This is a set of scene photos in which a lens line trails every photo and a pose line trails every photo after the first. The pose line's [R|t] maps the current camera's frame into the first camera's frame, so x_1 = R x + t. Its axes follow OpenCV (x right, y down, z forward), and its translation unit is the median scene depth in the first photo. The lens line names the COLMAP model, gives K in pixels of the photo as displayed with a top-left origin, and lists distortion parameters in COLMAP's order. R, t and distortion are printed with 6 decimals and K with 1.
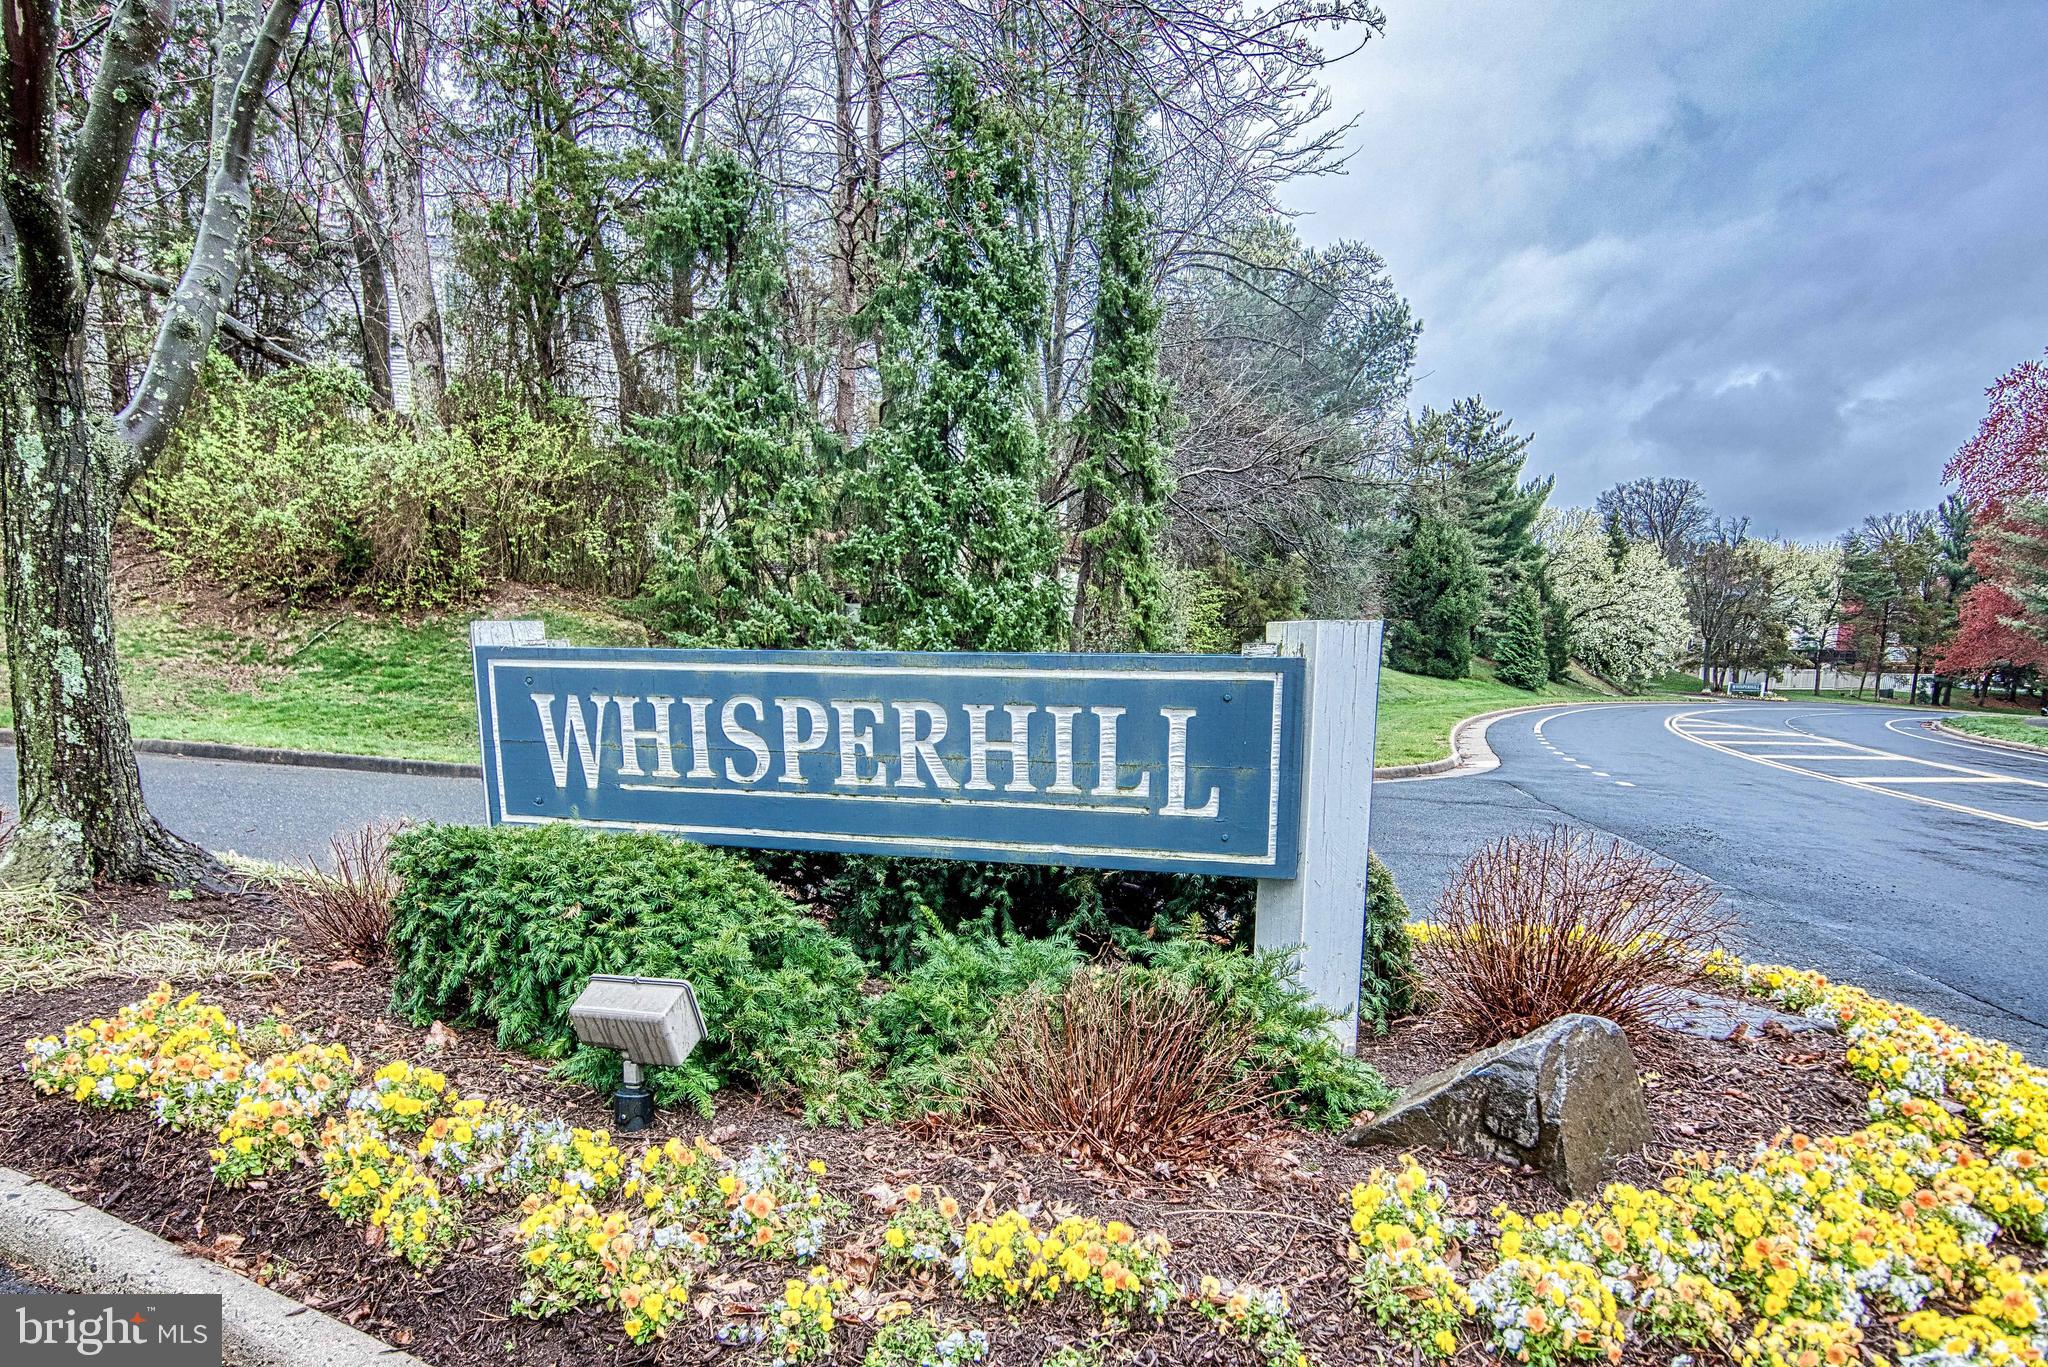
lens RADIAL K [[1371.4, 0, 1023.9], [0, 1371.4, 738.5], [0, 0, 1]] dist [0.000886, 0.001821]
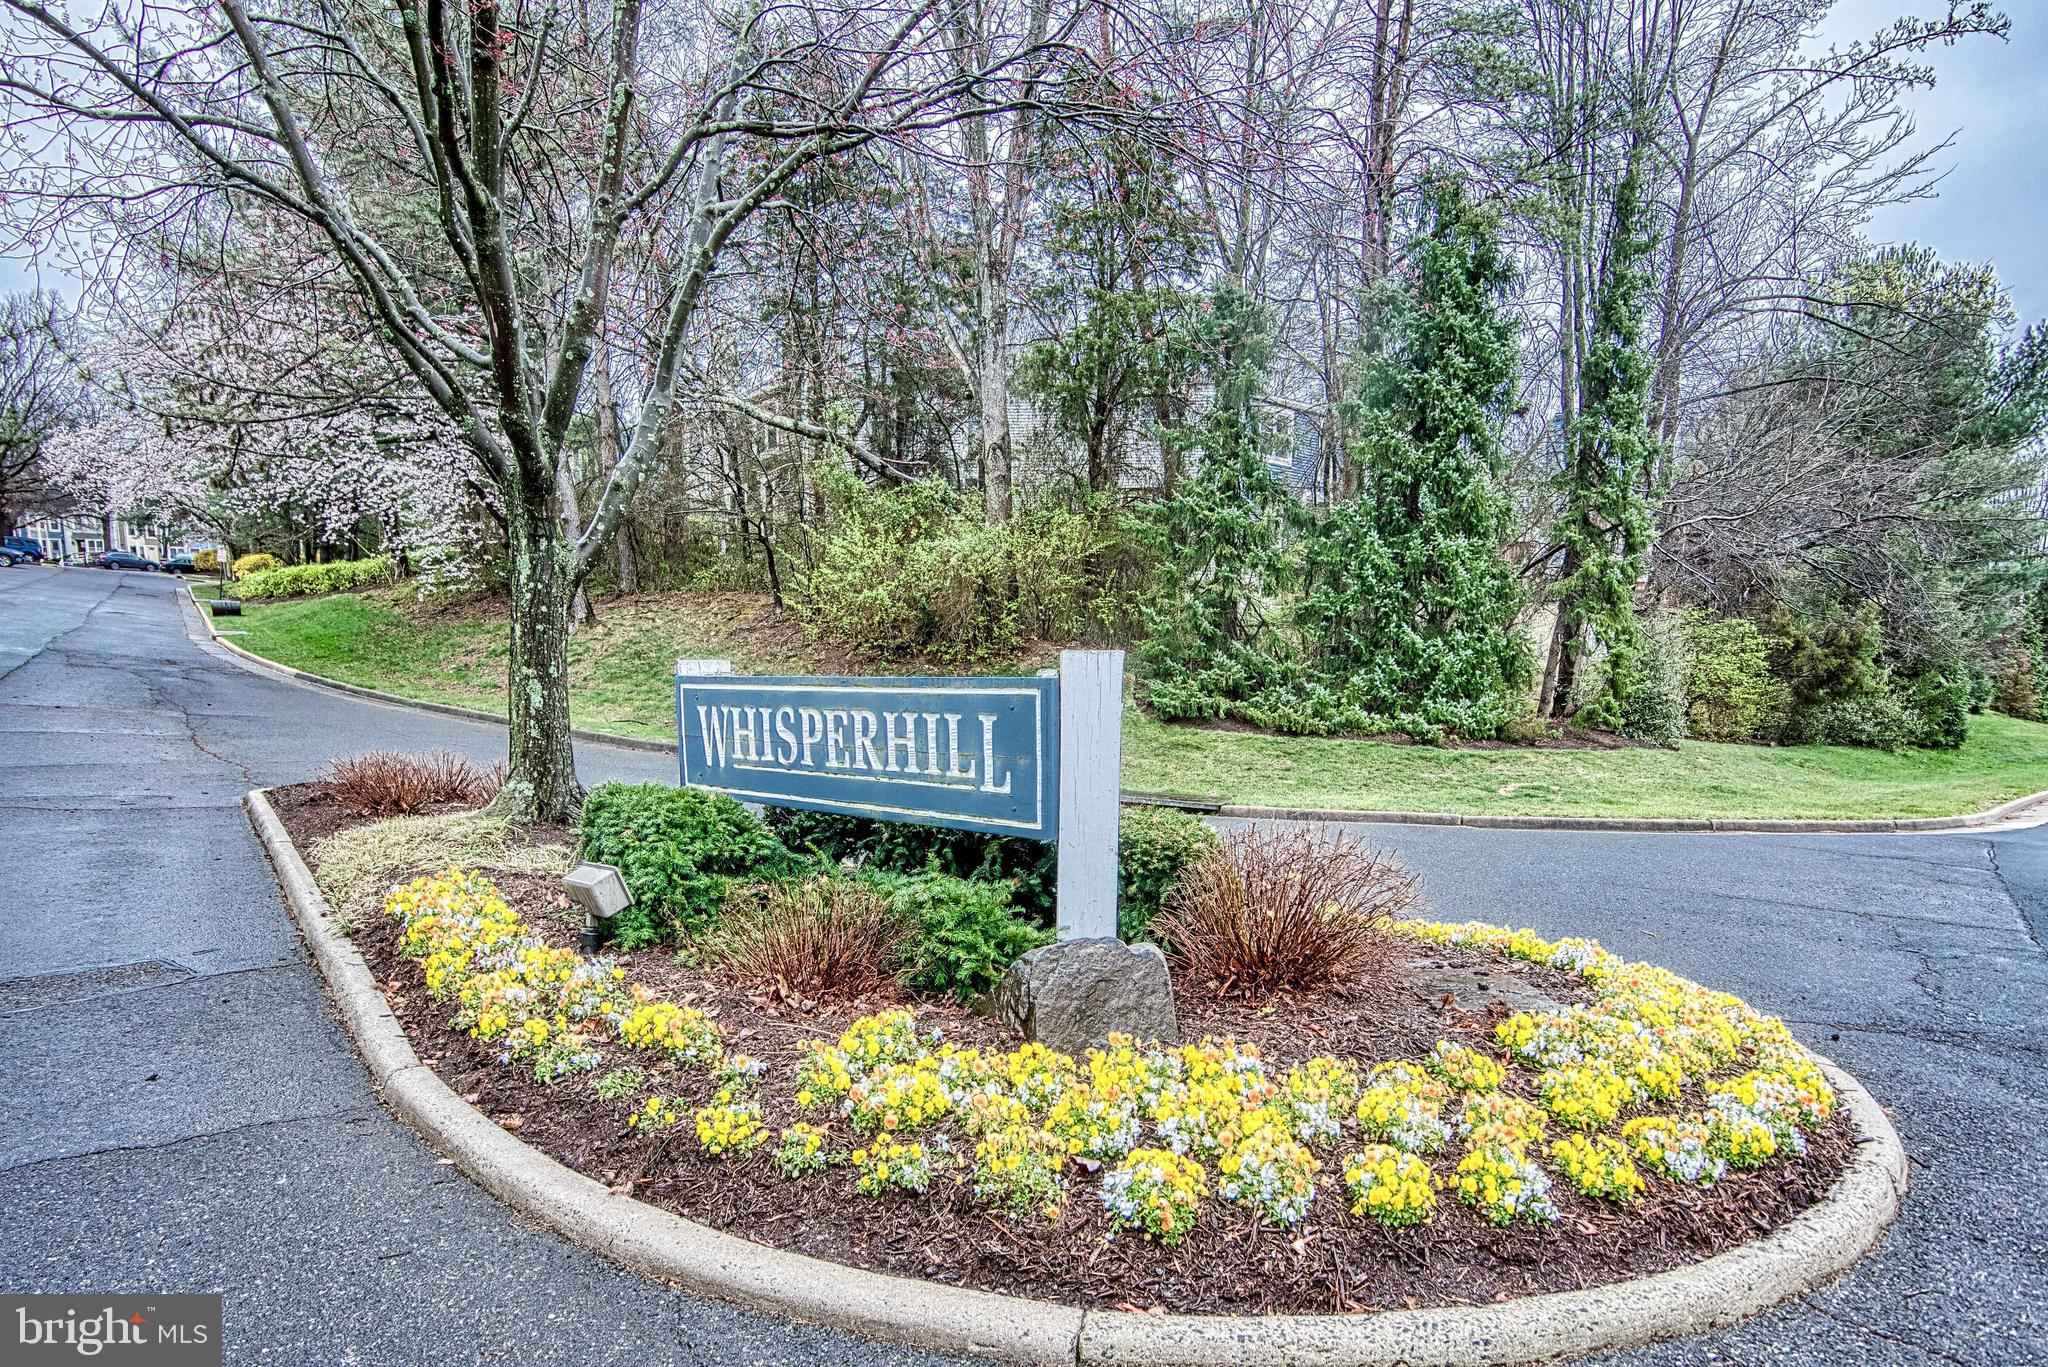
lens RADIAL K [[1242.3, 0, 1024.0], [0, 1242.3, 683.5], [0, 0, 1]] dist [-0.004870, 0.000543]
pose [[0.894255, -0.001008, -0.447558, 0.517336], [-0.034210, 0.996918, -0.070599, 0.025241], [0.446249, 0.078444, 0.891464, -0.086089]]
